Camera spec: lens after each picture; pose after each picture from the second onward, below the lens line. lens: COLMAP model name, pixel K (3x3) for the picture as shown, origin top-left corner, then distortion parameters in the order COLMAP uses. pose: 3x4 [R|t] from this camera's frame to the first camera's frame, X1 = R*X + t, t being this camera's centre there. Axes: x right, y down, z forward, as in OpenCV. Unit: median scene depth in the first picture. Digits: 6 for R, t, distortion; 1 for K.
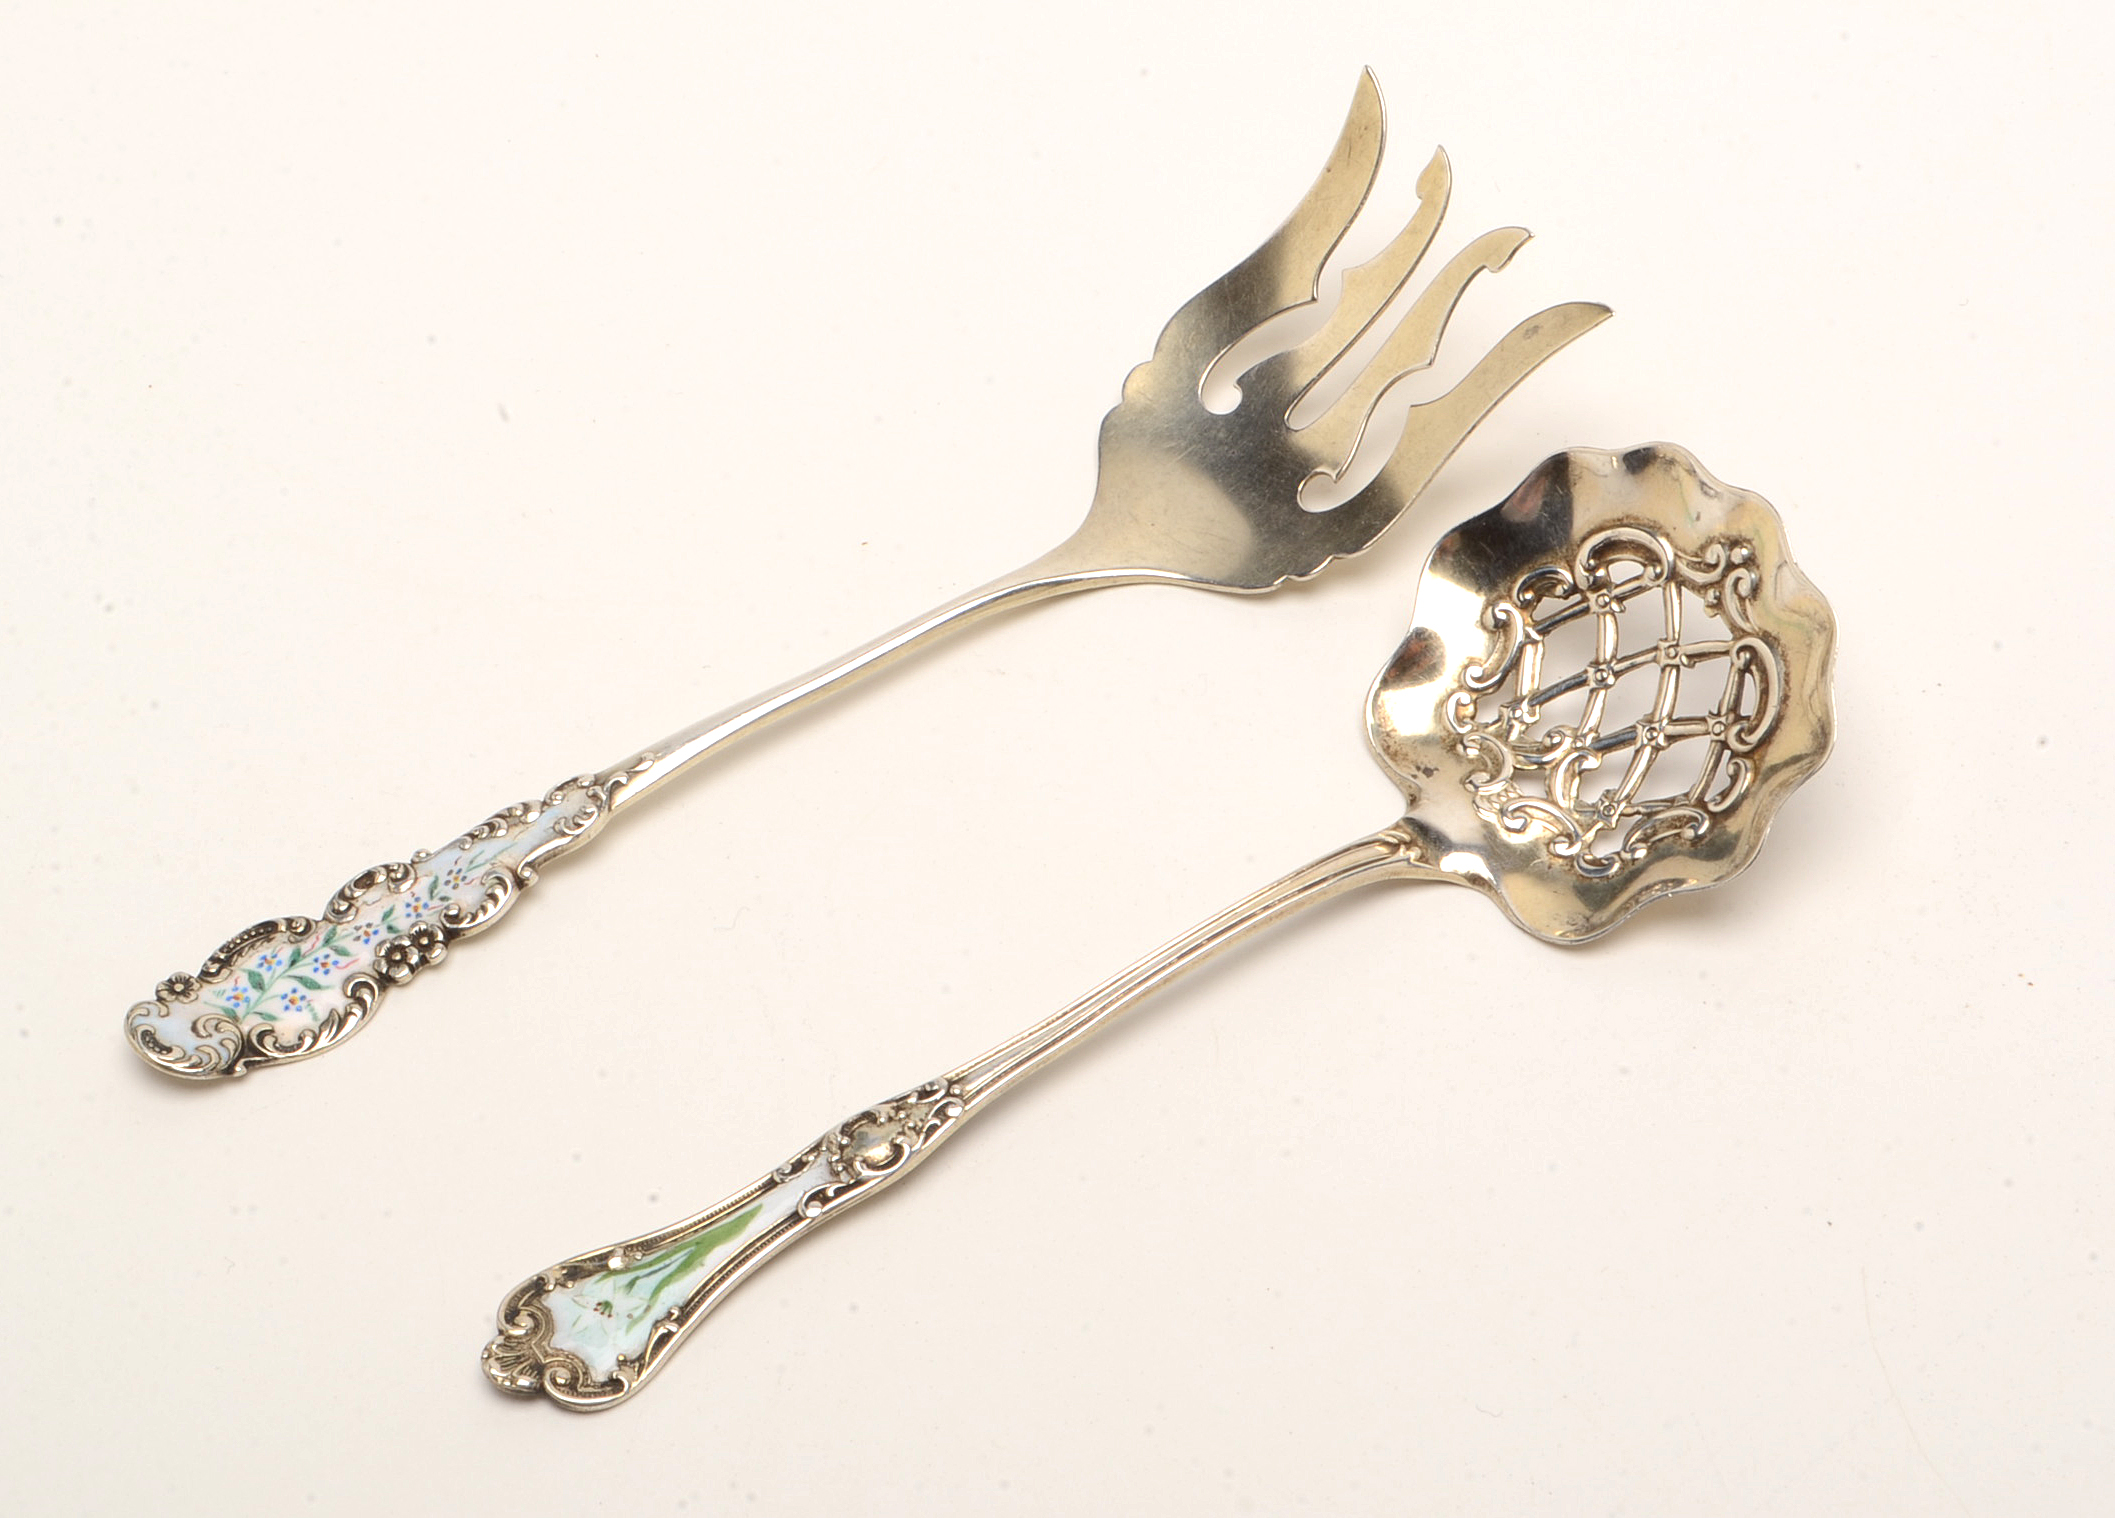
lens RADIAL K [[5543.8, 0, 1057.5], [0, 5543.8, 759.0], [0, 0, 1]] dist [-0.000872, 0.323321]
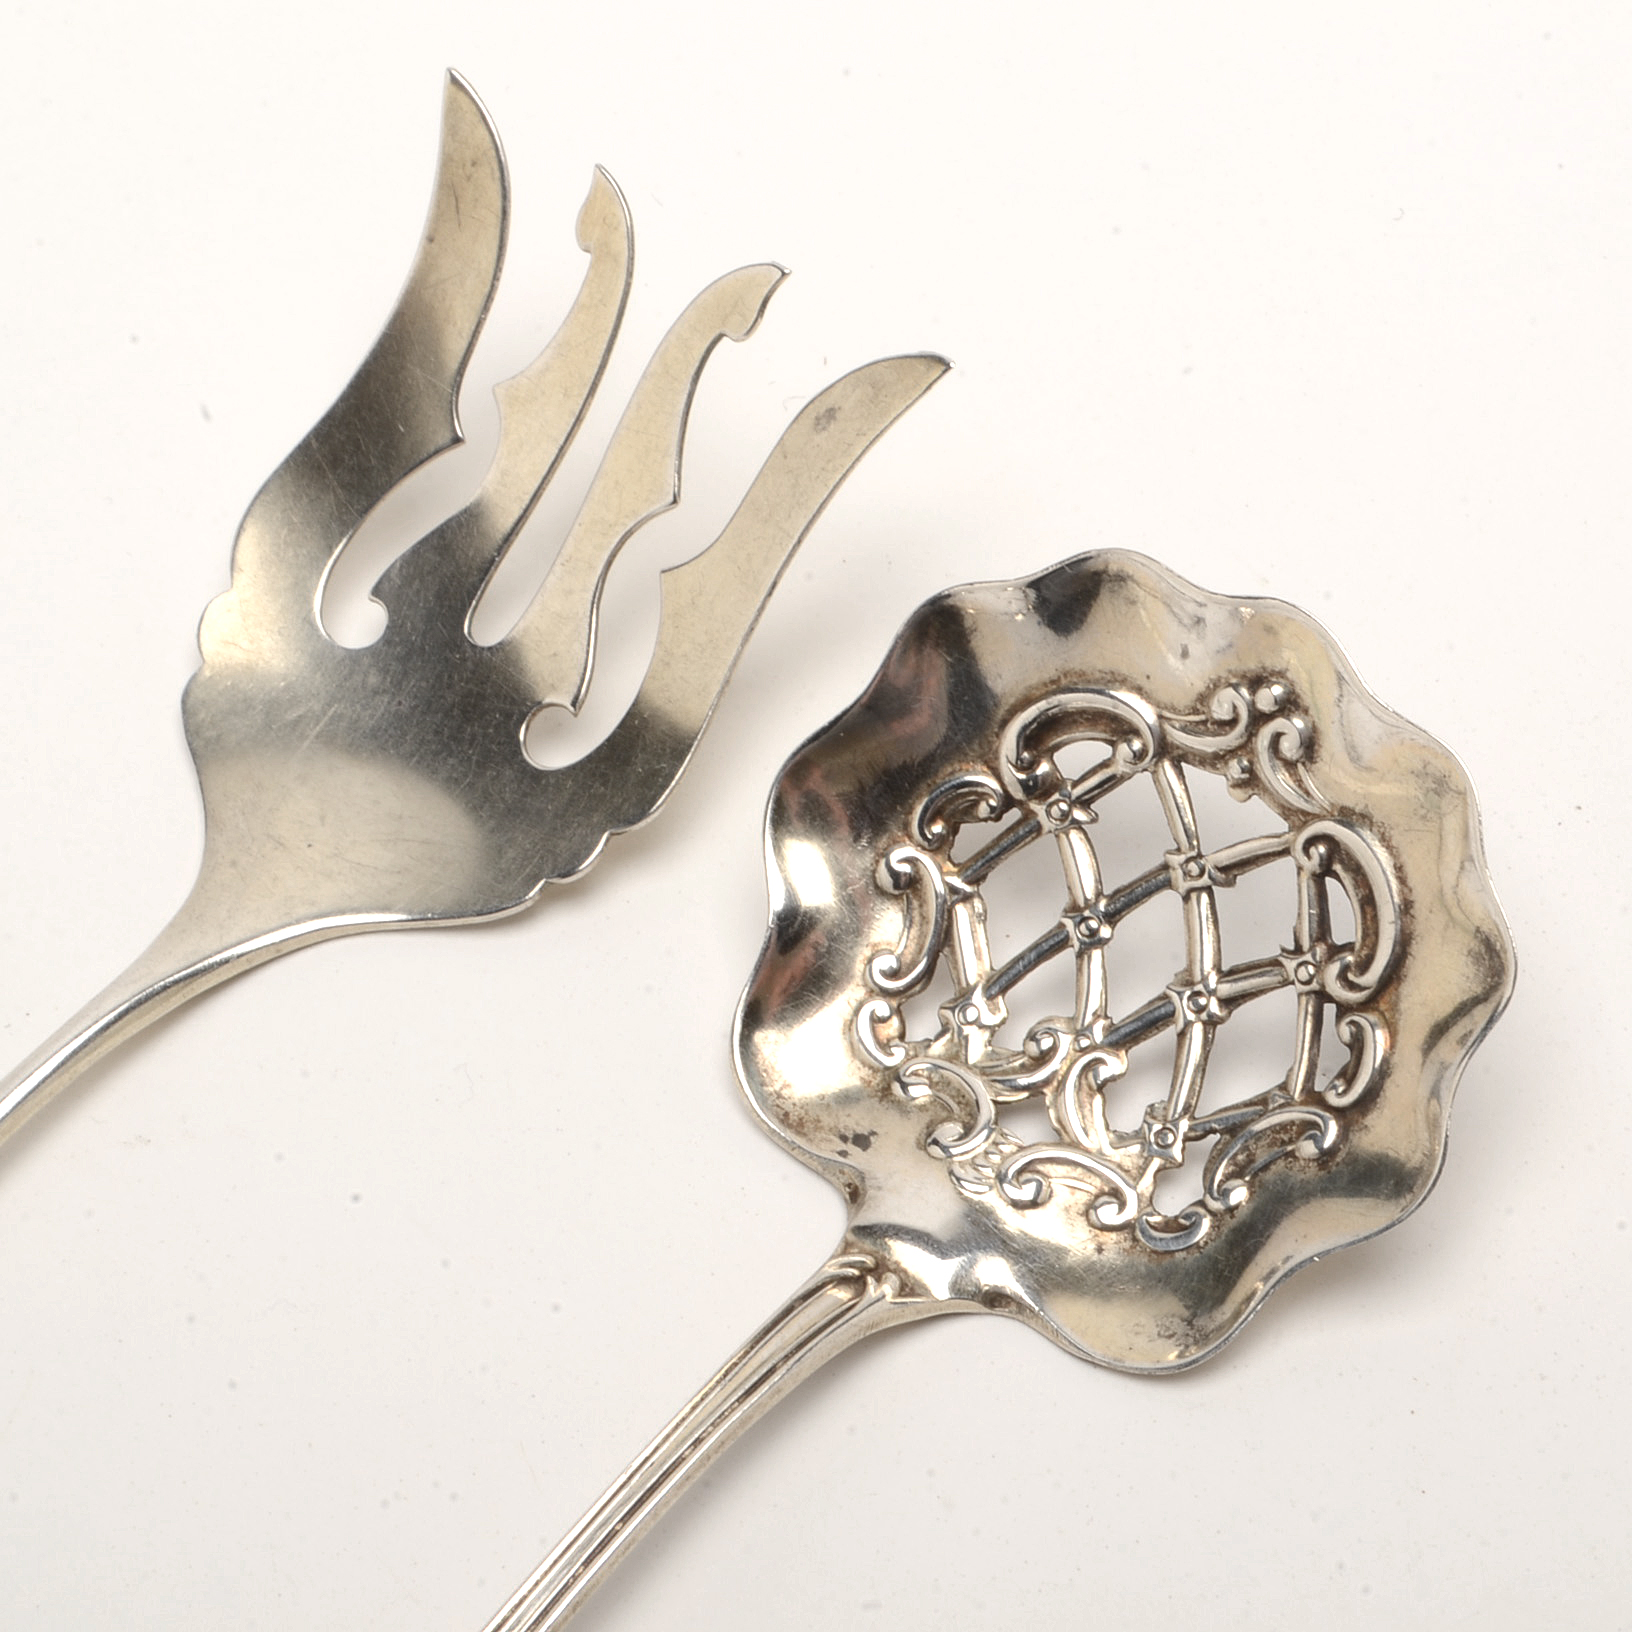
lens RADIAL K [[5473.8, 0, 816.0], [0, 5473.8, 816.0], [0, 0, 1]] dist [0.014801, -0.347883]
pose [[0.953707, -0.246994, 0.171570, -0.036369], [0.241343, 0.968970, 0.053384, -0.068650], [-0.179431, -0.009505, 0.983725, 0.389113]]
